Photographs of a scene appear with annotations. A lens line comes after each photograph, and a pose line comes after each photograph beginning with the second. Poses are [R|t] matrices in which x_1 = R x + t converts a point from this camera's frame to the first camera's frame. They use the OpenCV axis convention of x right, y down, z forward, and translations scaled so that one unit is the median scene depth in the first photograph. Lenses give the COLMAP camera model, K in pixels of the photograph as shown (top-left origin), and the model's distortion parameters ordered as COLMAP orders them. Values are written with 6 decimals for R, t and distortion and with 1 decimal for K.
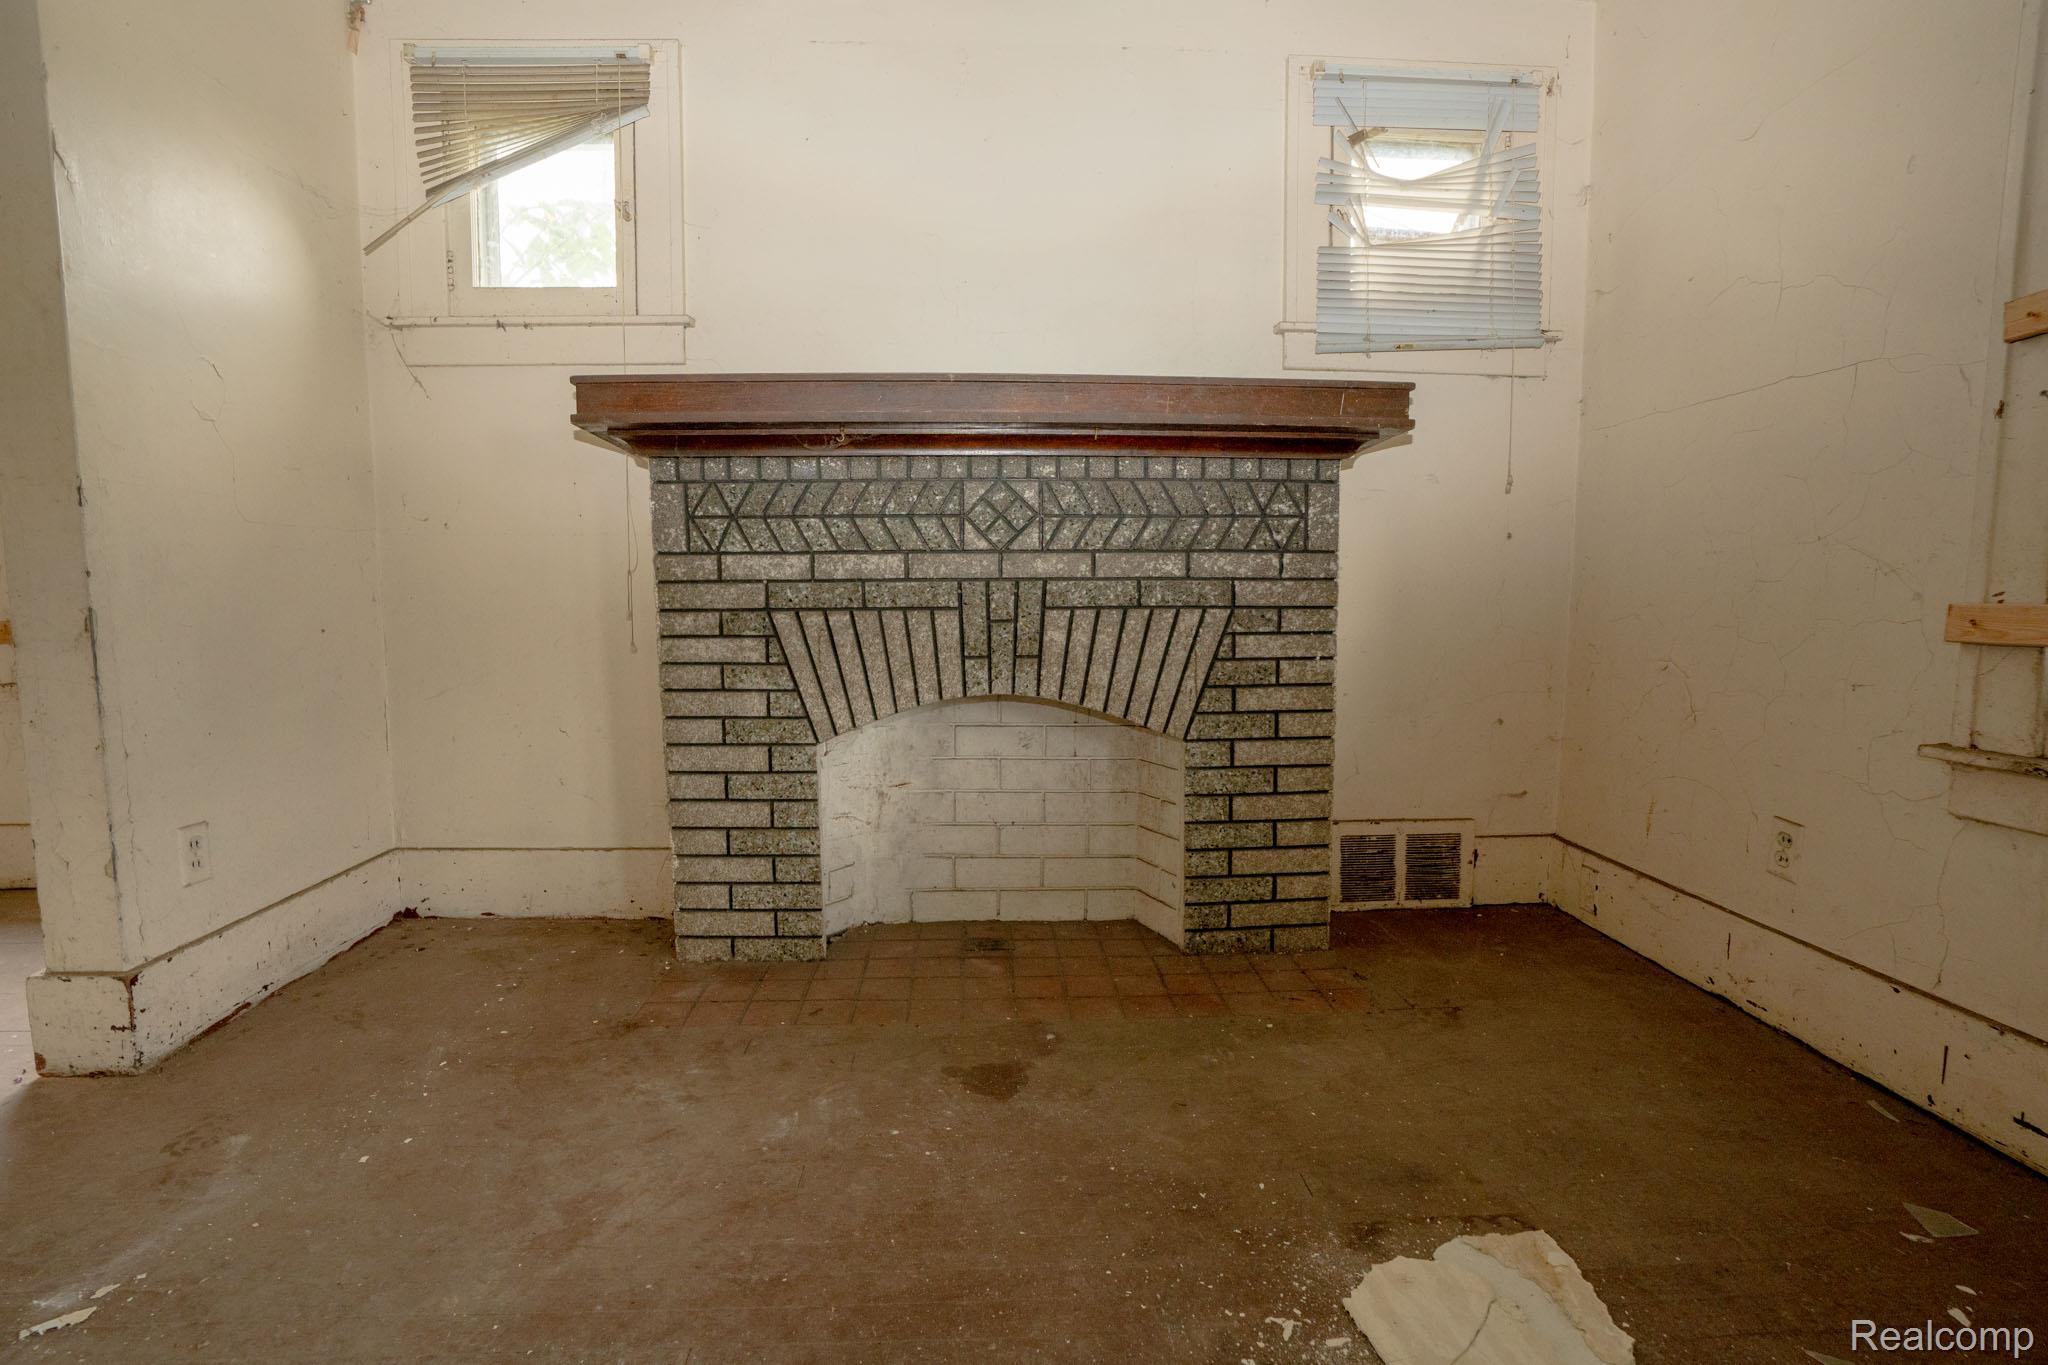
lens RADIAL K [[941.9, 0, 1023.2], [0, 941.9, 670.8], [0, 0, 1]] dist [-0.029564, 0.000071]
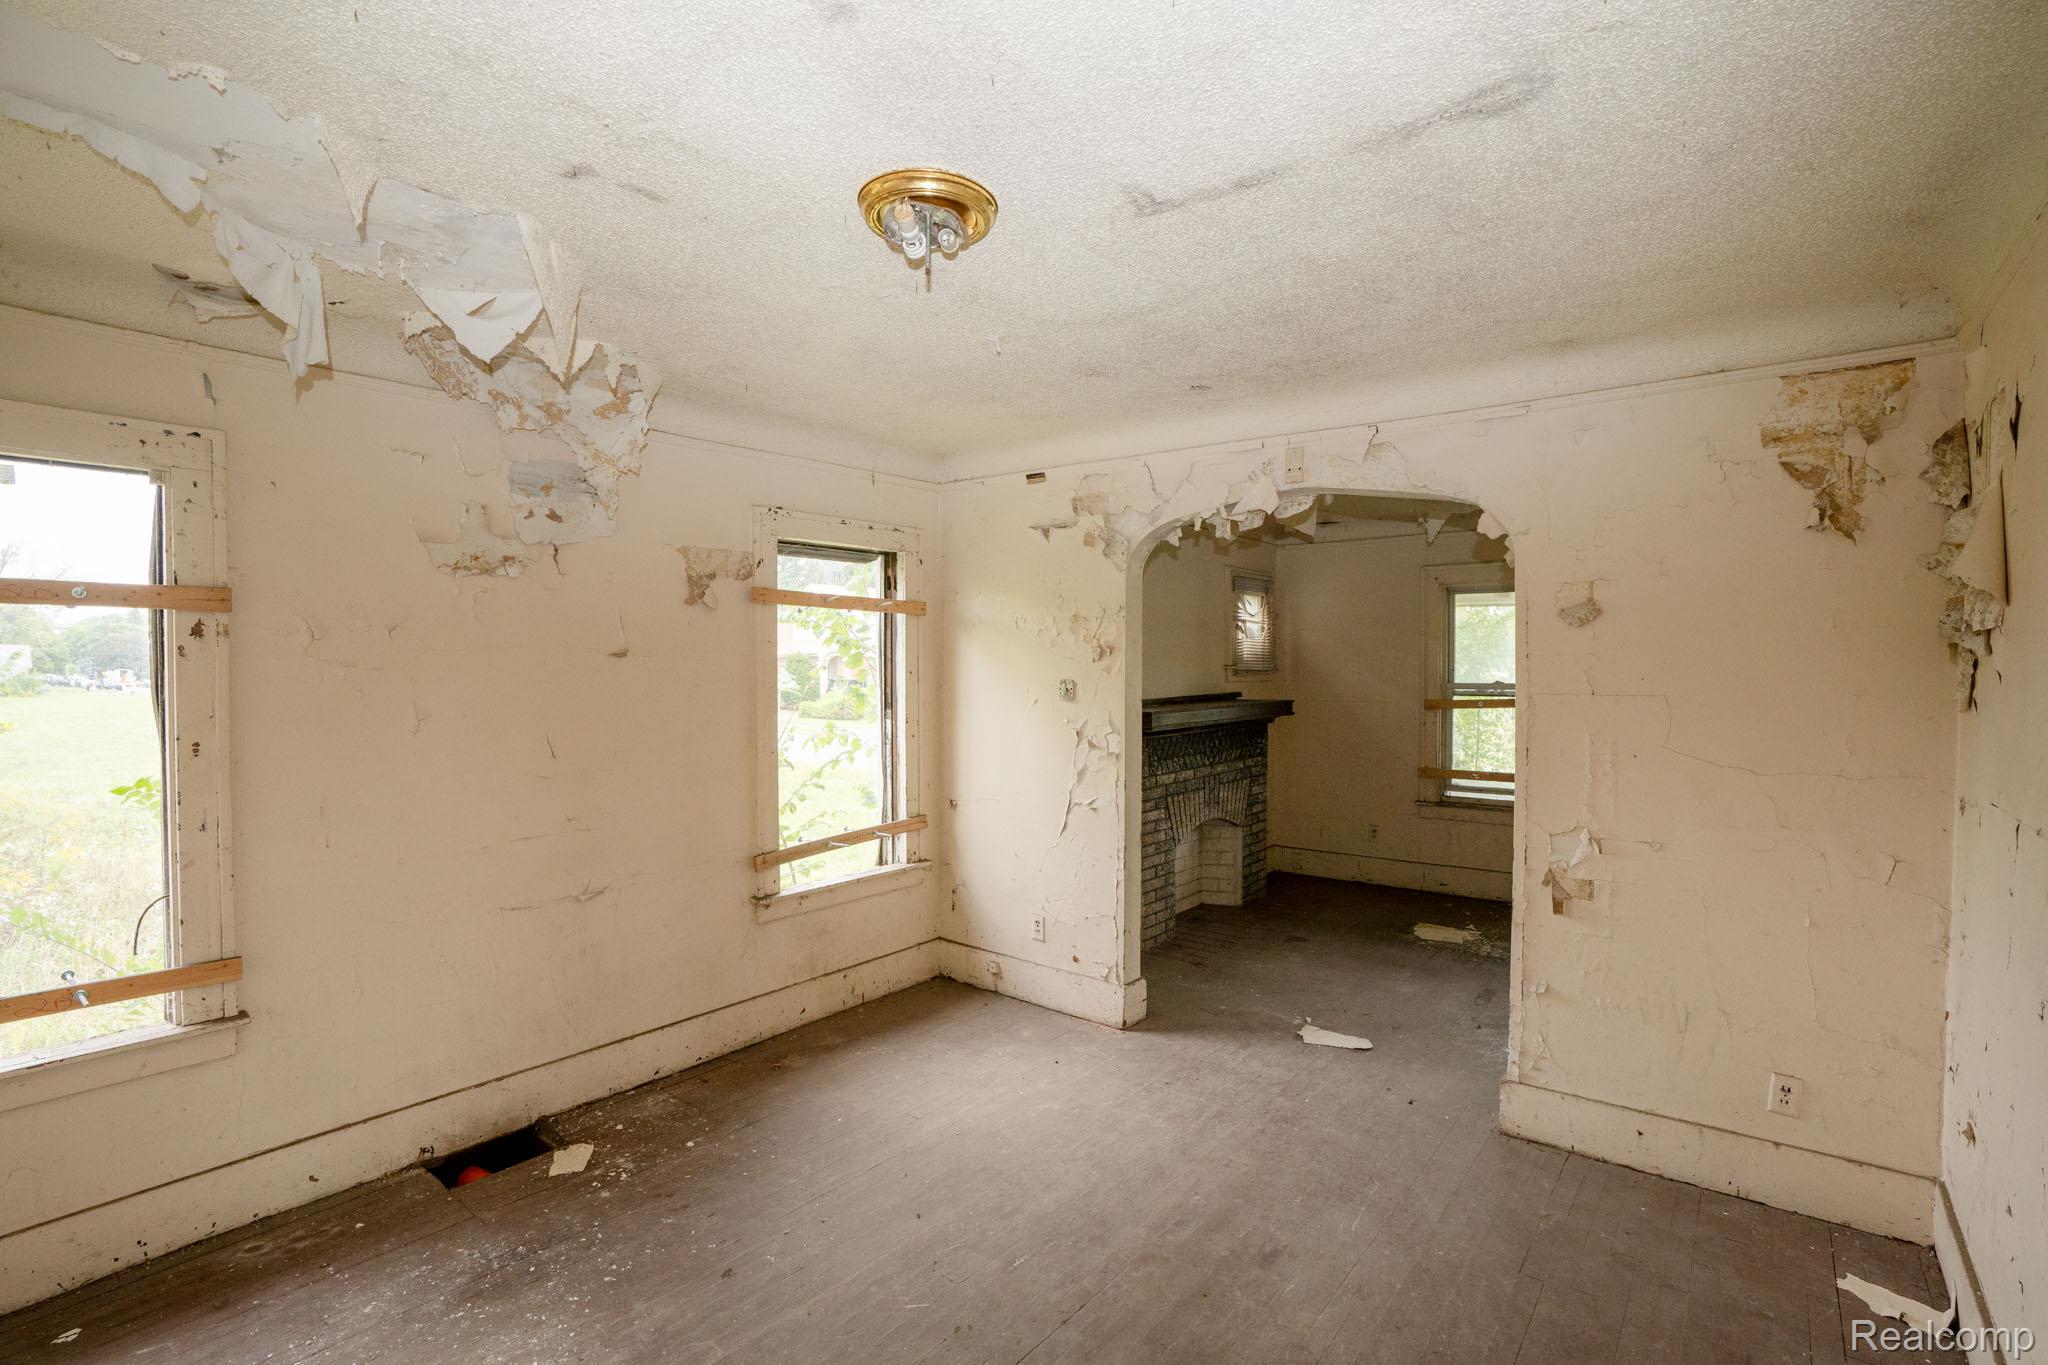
lens RADIAL K [[941.9, 0, 1019.5], [0, 941.9, 680.8], [0, 0, 1]] dist [-0.029564, 0.000071]
pose [[0.671180, -0.019652, 0.741034, -2.344299], [0.073502, 0.996487, -0.040146, -0.295100], [-0.737642, 0.081413, 0.670266, -0.396292]]
